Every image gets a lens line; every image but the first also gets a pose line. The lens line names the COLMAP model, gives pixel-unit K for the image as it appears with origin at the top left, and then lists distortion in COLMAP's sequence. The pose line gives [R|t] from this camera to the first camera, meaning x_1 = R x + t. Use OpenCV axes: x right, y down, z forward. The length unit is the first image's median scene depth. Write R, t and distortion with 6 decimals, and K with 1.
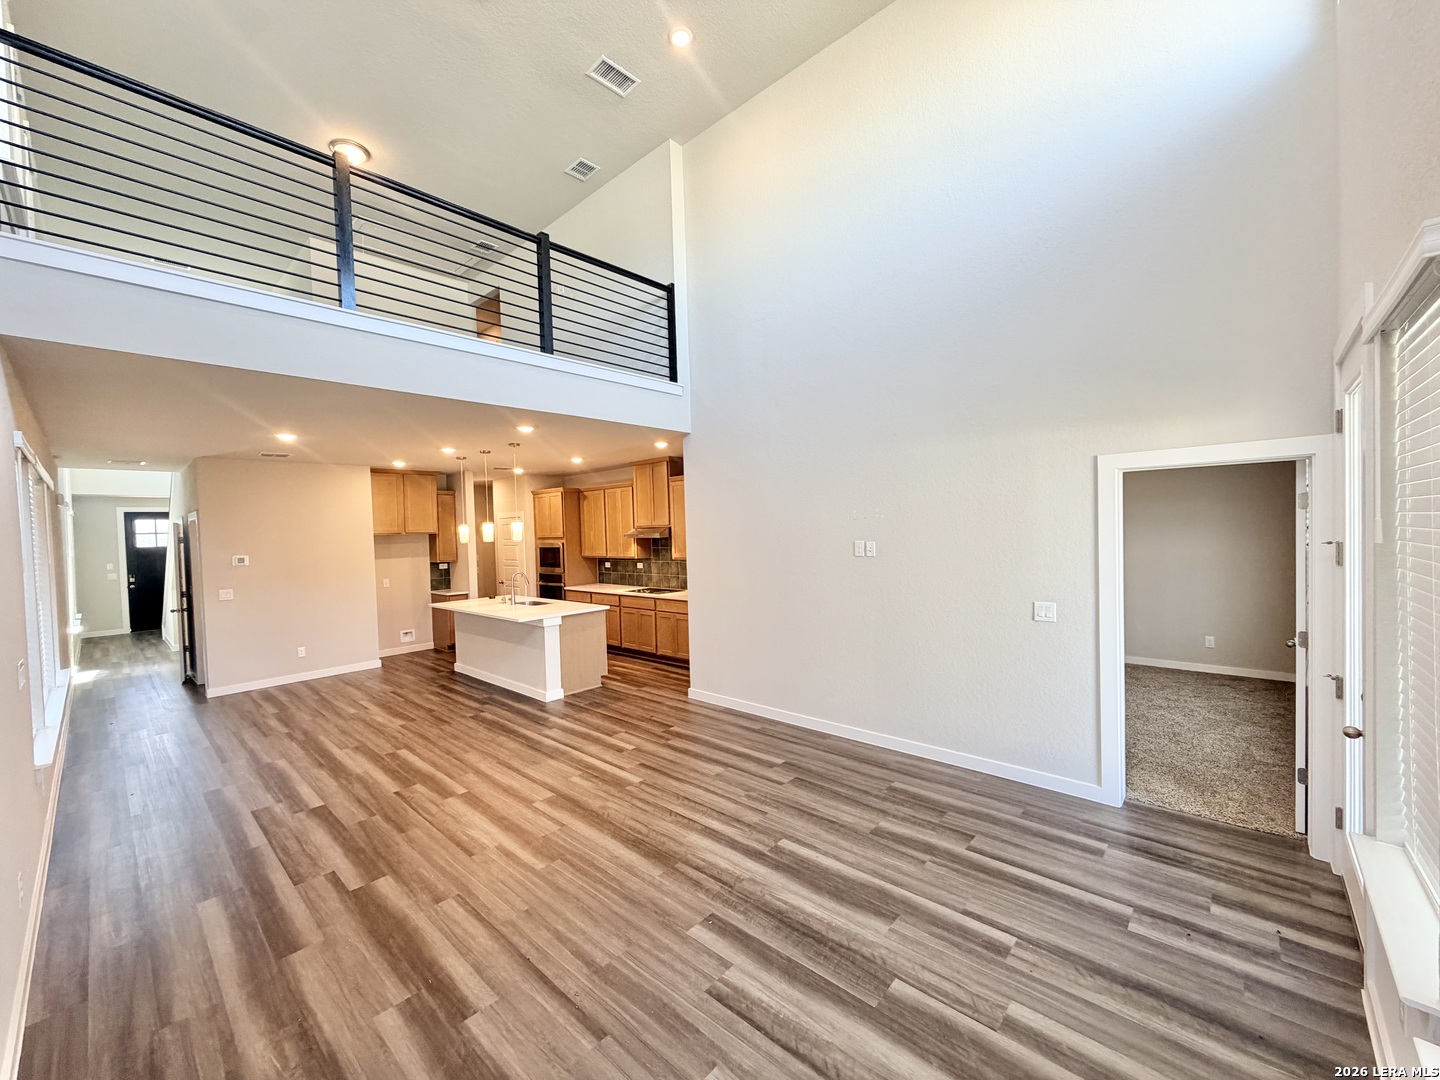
lens RADIAL K [[576.6, 0, 718.4], [0, 576.6, 546.9], [0, 0, 1]] dist [0.001531, 0.000374]
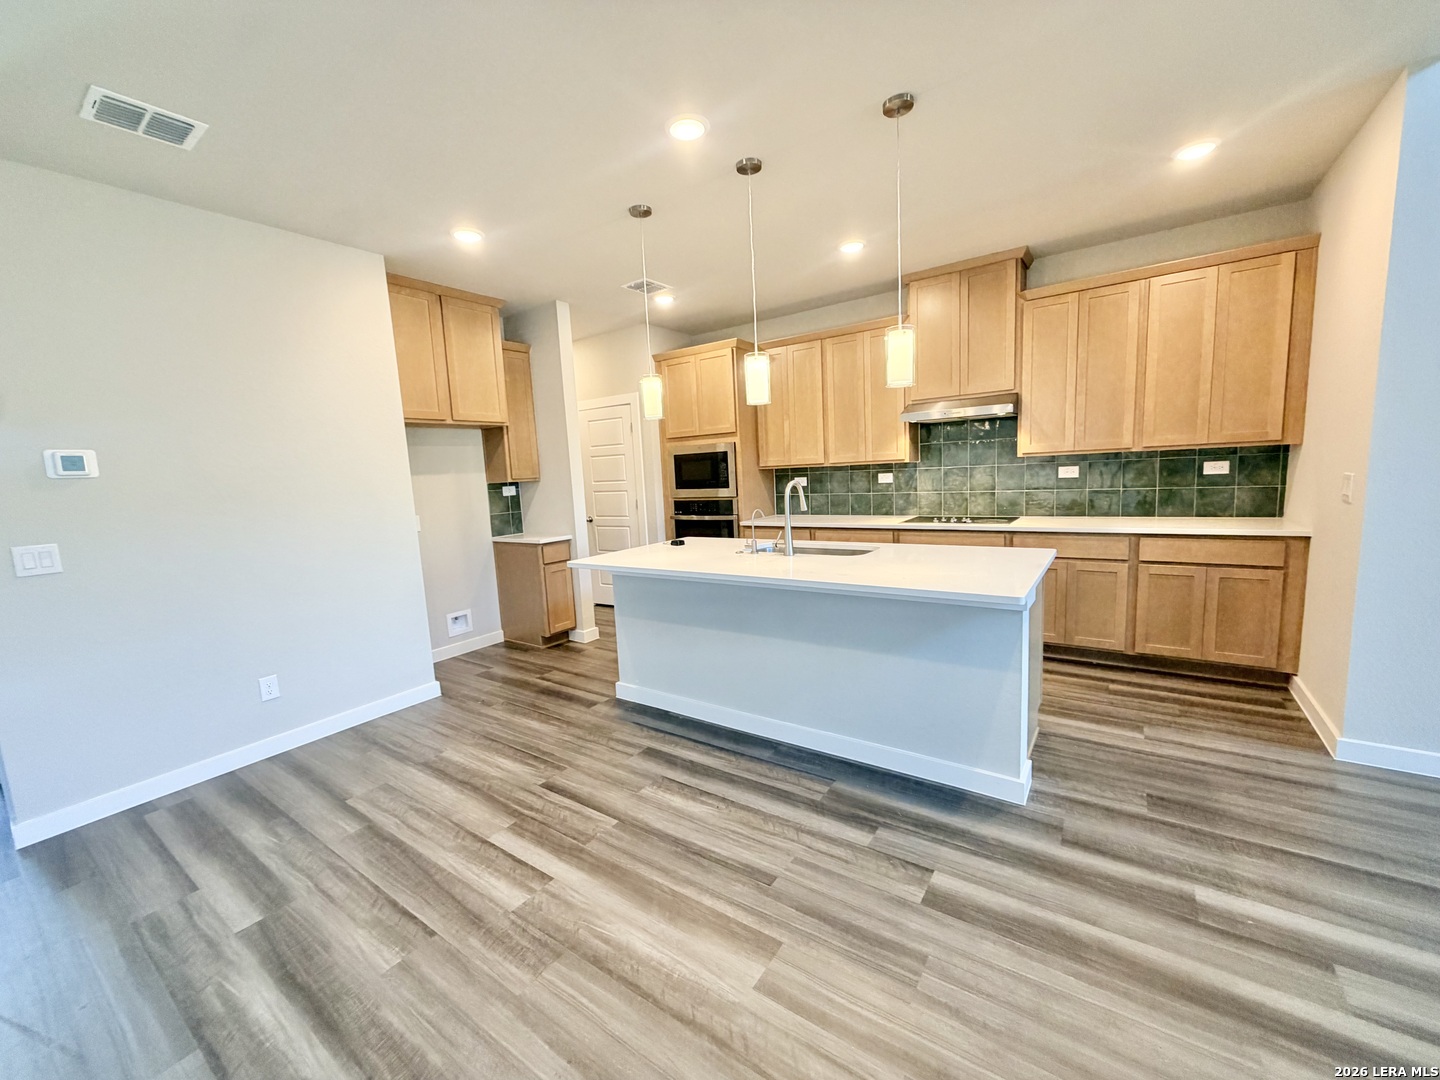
lens RADIAL K [[576.6, 0, 716.8], [0, 576.6, 541.5], [0, 0, 1]] dist [0.001531, 0.000374]
pose [[0.990822, -0.037026, 0.130001, -0.510118], [0.025221, 0.995503, 0.091307, 0.052406], [-0.132797, -0.087190, 0.987301, 0.625966]]
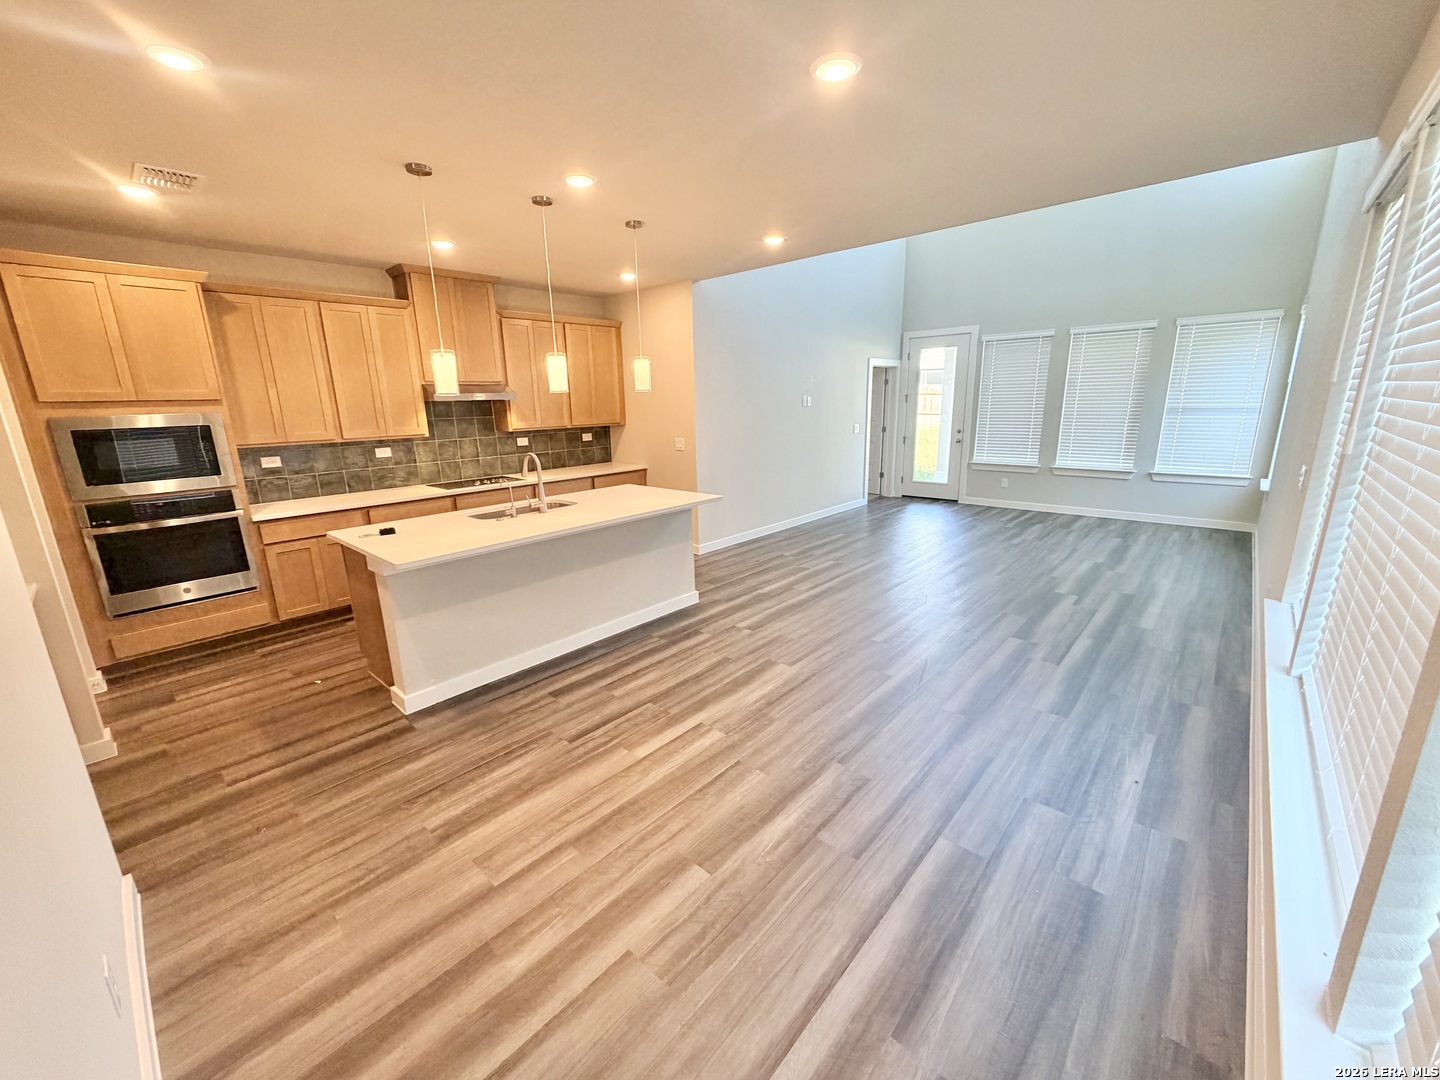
lens RADIAL K [[576.6, 0, 719.2], [0, 576.6, 541.4], [0, 0, 1]] dist [0.001531, 0.000374]
pose [[-0.014889, -0.209747, 0.977642, -0.987969], [0.057555, 0.975950, 0.210260, 0.023097], [-0.998231, 0.059398, -0.002459, 0.911128]]
